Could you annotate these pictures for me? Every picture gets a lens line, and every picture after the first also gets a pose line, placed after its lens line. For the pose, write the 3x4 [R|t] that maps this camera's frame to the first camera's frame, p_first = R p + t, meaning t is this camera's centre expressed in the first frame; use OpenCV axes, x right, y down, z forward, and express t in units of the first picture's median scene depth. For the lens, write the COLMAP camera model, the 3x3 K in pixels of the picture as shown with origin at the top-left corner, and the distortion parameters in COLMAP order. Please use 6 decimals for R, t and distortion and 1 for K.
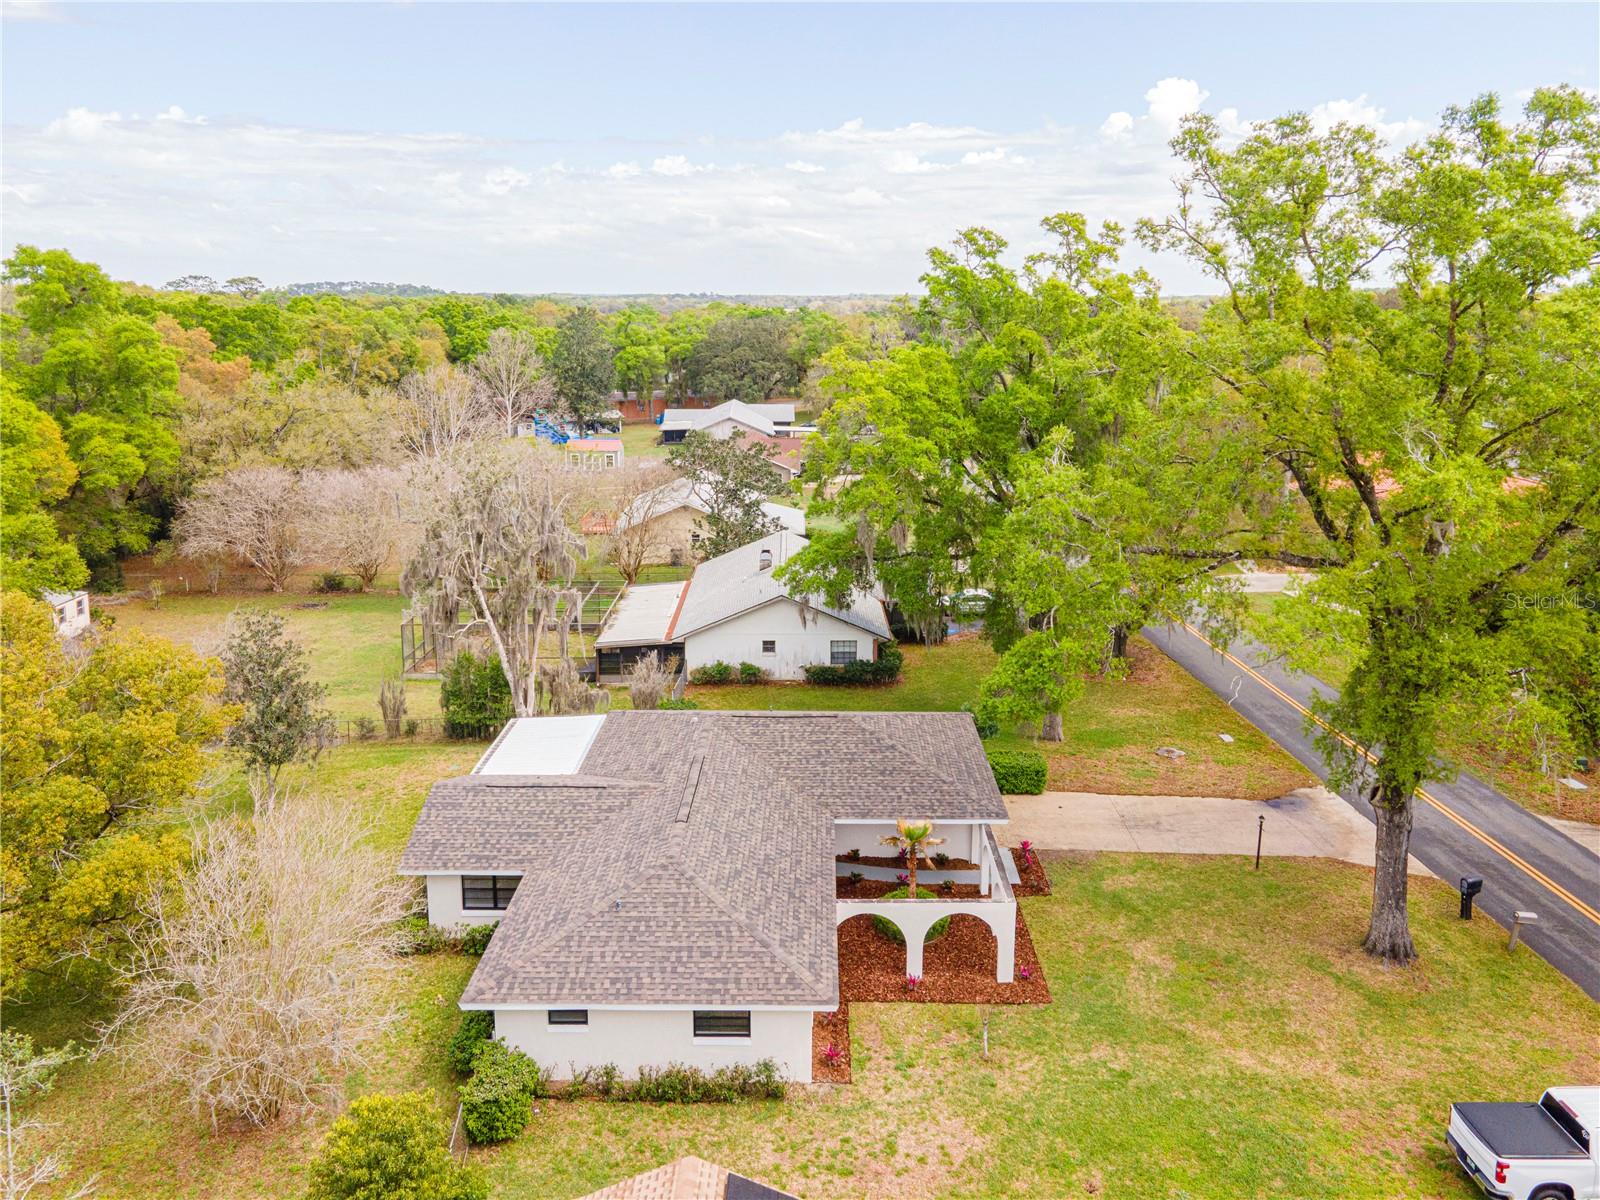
lens RADIAL K [[1151.2, 0, 811.0], [0, 1151.2, 592.1], [0, 0, 1]] dist [0.034088, 0.000000]
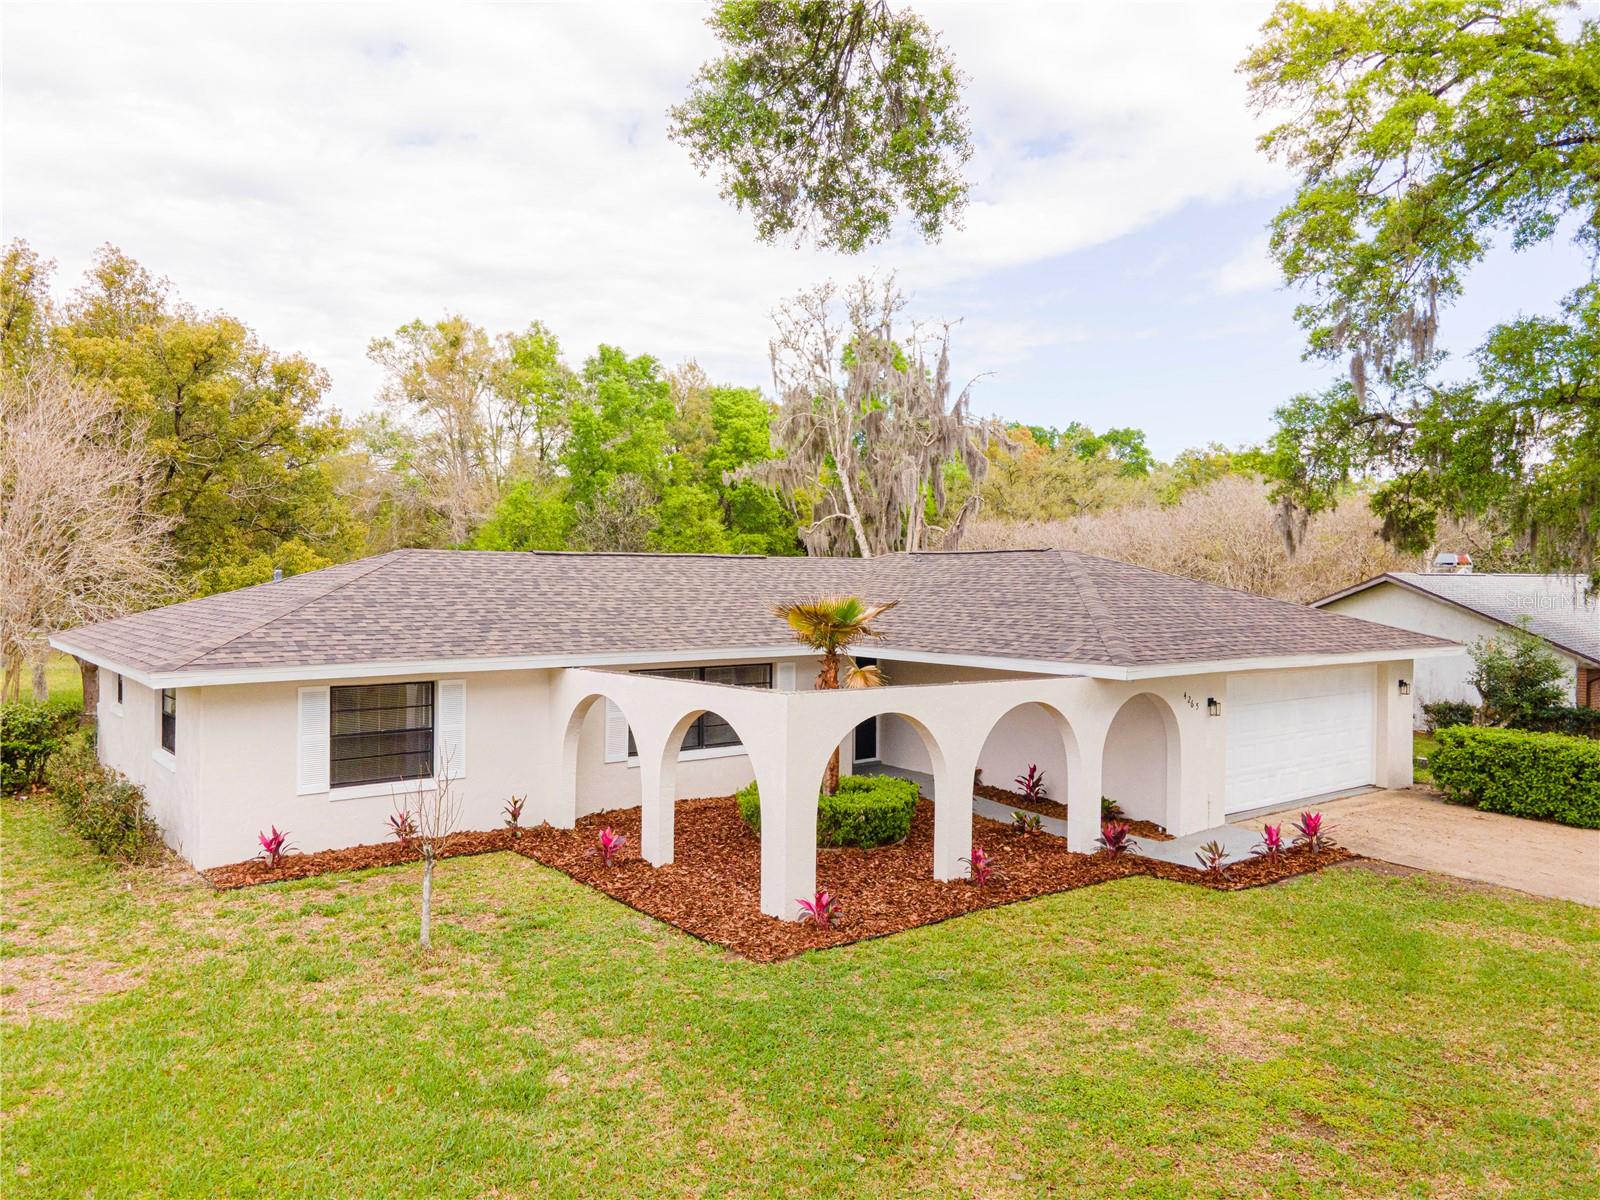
lens RADIAL K [[1151.2, 0, 811.0], [0, 1151.2, 592.1], [0, 0, 1]] dist [0.034088, 0.000000]
pose [[0.635369, 0.018038, -0.771998, 0.459512], [-0.189023, 0.972946, -0.132837, 0.271215], [0.748717, 0.230326, 0.621589, 0.720330]]
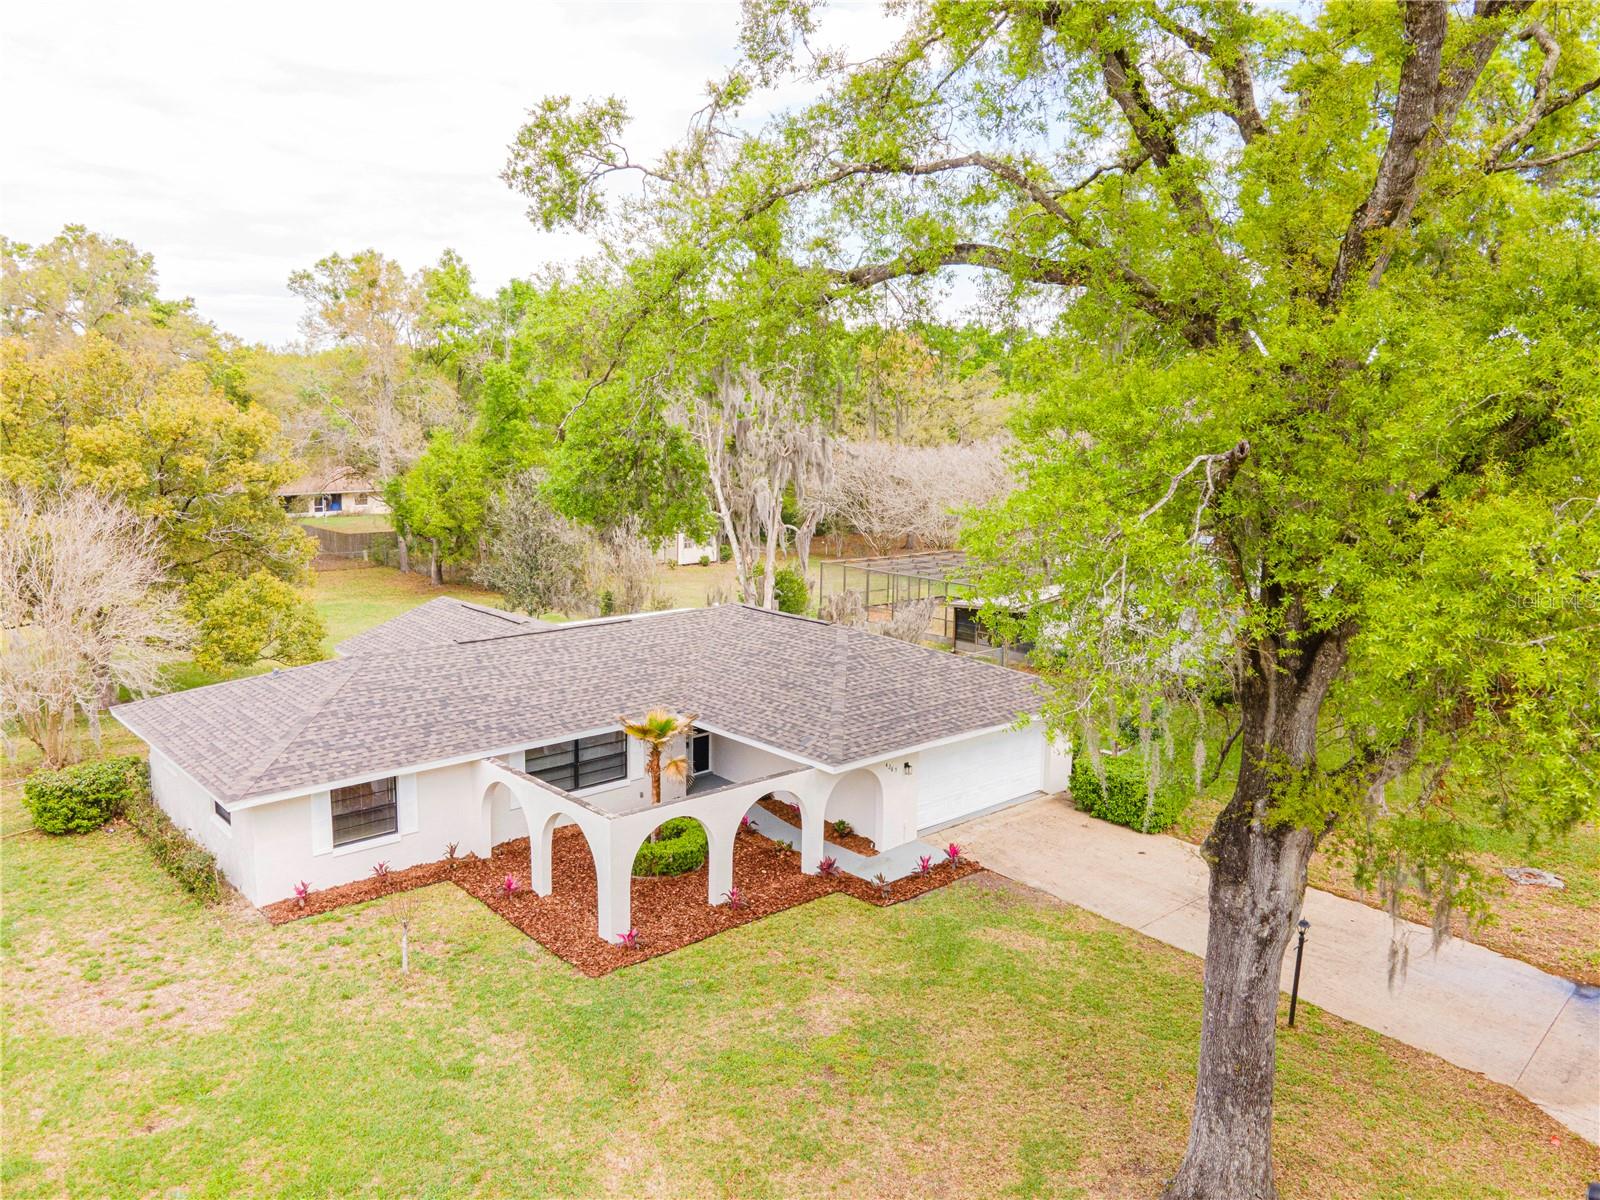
lens RADIAL K [[1151.2, 0, 811.0], [0, 1151.2, 592.1], [0, 0, 1]] dist [0.034088, 0.000000]
pose [[0.679411, 0.128551, -0.722409, 0.692998], [-0.187489, 0.982266, -0.001538, 0.110993], [0.709400, 0.136489, 0.691464, 0.570131]]
